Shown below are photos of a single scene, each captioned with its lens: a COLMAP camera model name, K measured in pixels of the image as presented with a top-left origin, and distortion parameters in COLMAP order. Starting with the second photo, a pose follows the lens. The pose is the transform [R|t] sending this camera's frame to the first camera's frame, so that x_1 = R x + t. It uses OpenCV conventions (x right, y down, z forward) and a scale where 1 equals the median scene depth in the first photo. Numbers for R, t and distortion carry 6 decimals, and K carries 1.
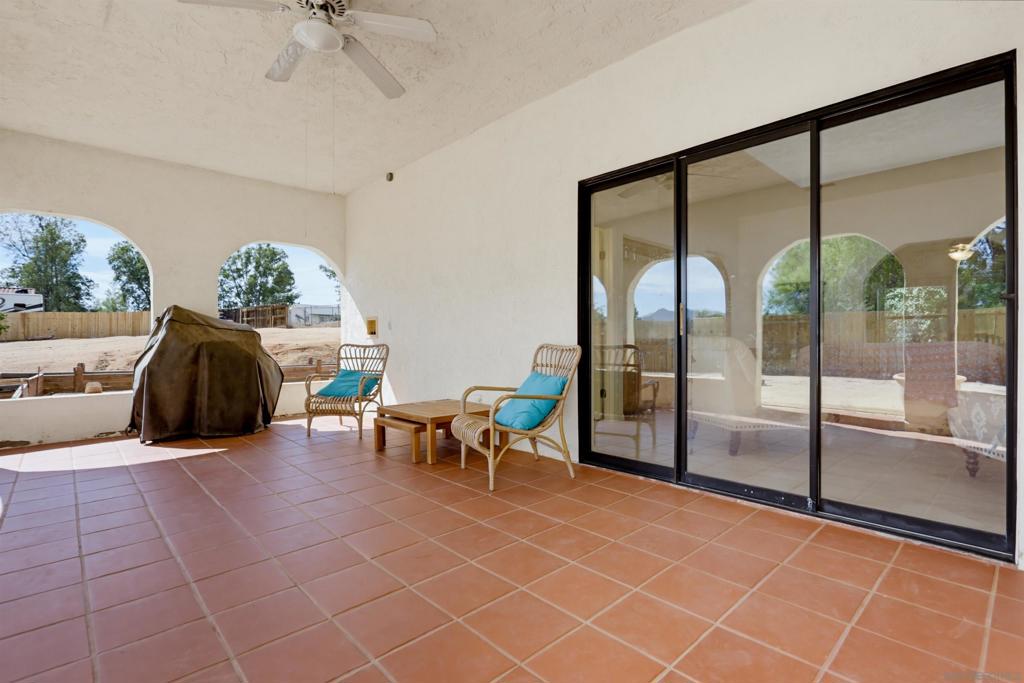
lens RADIAL K [[488.5, 0, 510.3], [0, 488.5, 343.6], [0, 0, 1]] dist [-0.001596, 0.000808]
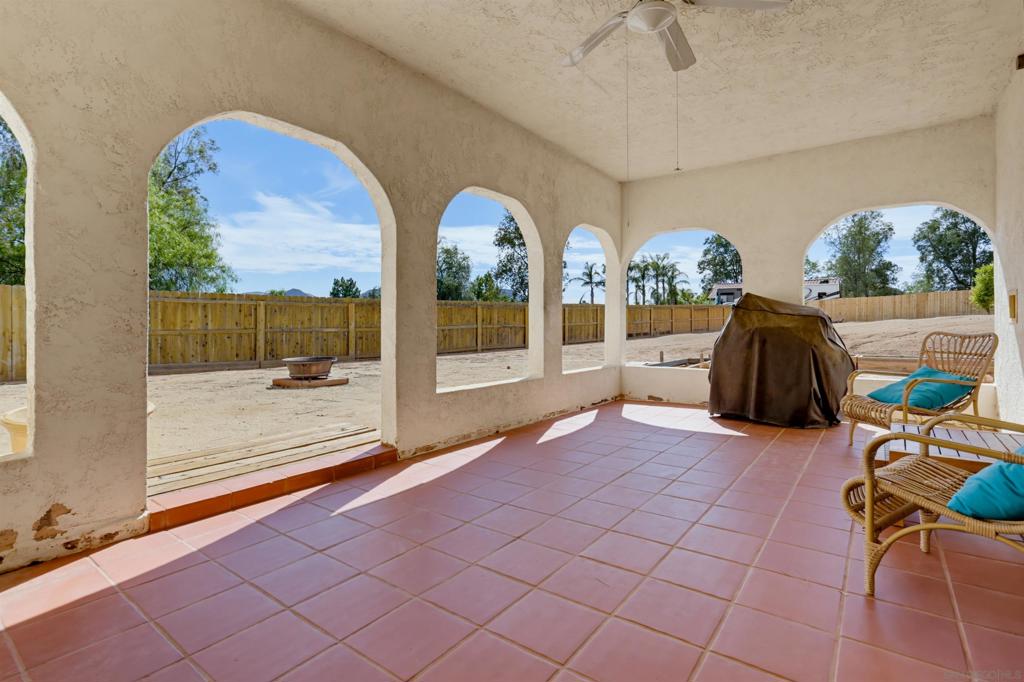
lens RADIAL K [[488.5, 0, 501.8], [0, 488.5, 317.6], [0, 0, 1]] dist [-0.001596, 0.000808]
pose [[0.170959, -0.012904, -0.985194, 0.240614], [-0.004352, 0.999895, -0.013852, -0.006616], [0.985269, 0.006656, 0.170885, 0.250959]]
